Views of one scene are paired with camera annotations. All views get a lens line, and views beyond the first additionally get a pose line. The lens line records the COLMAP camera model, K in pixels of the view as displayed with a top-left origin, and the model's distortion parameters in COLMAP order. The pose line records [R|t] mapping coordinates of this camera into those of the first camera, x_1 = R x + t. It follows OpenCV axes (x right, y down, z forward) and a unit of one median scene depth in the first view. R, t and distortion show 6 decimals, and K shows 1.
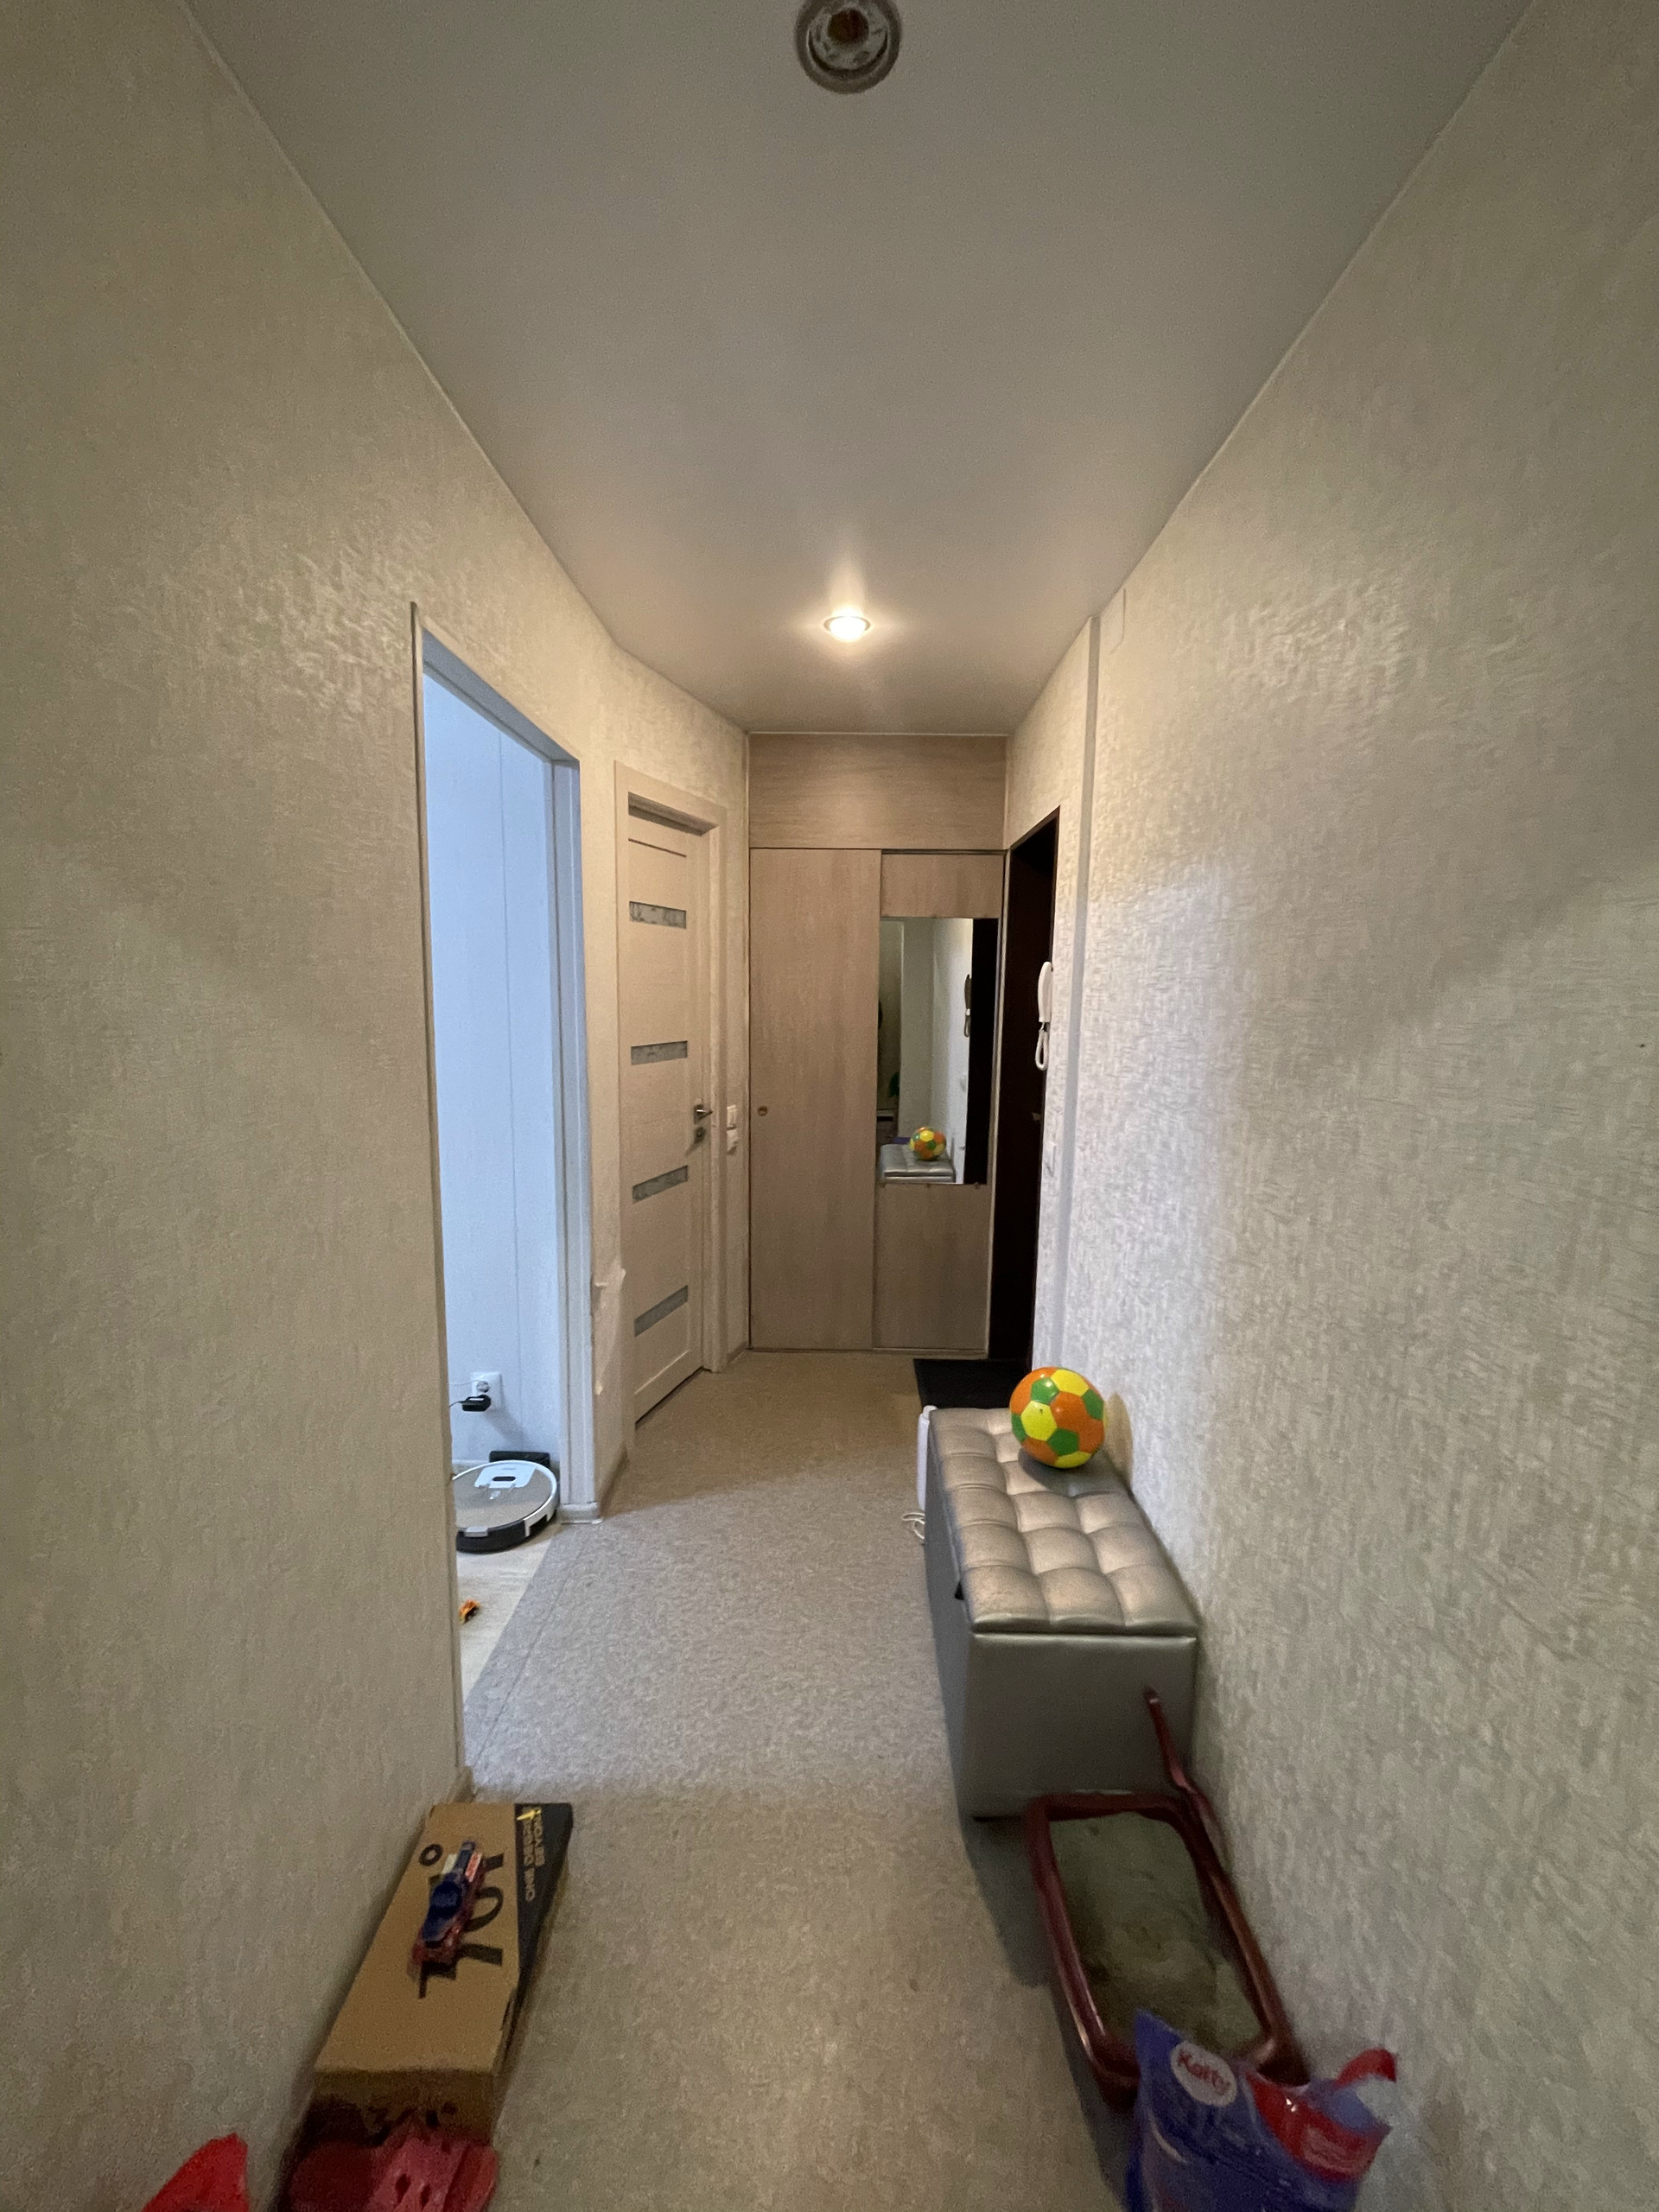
lens RADIAL K [[889.1, 0, 830.5], [0, 889.1, 1111.5], [0, 0, 1]] dist [-0.003469, 0.000965]
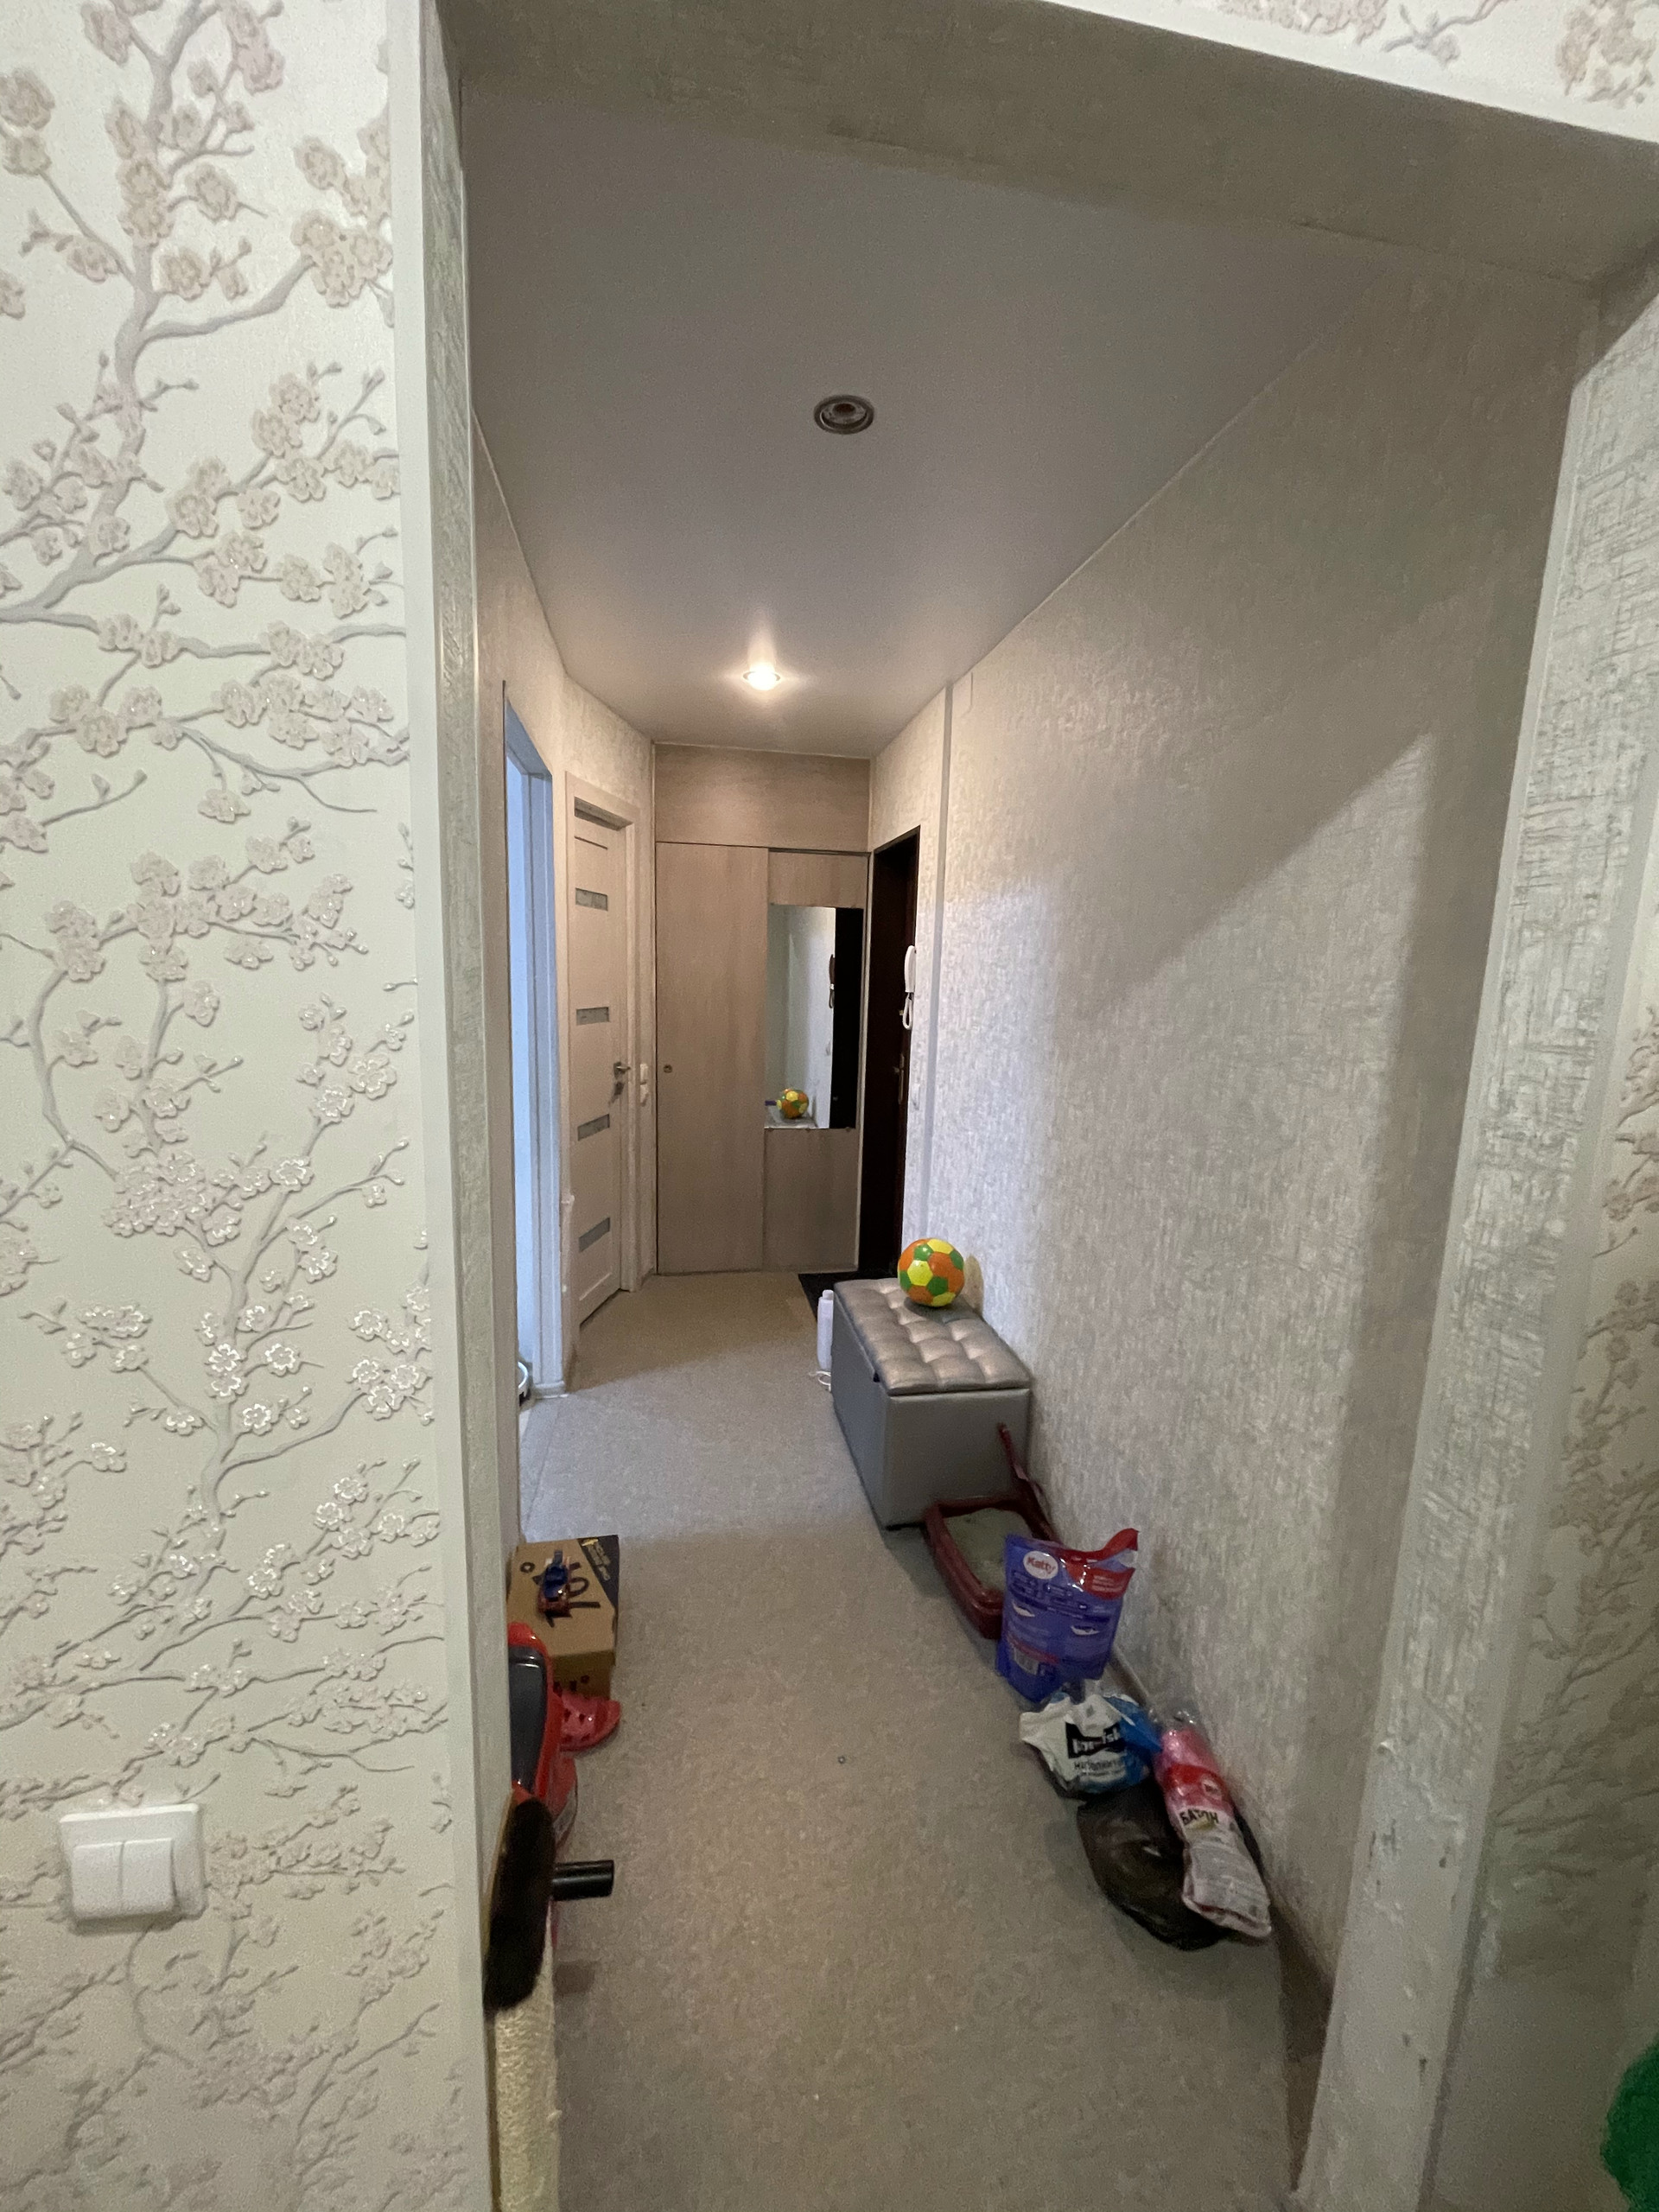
lens RADIAL K [[889.1, 0, 830.4], [0, 889.1, 1109.2], [0, 0, 1]] dist [-0.003469, 0.000965]
pose [[0.981197, -0.014977, 0.192425, -0.140201], [0.011380, 0.999739, 0.019788, 0.048692], [-0.192671, -0.017226, 0.981112, -0.284055]]
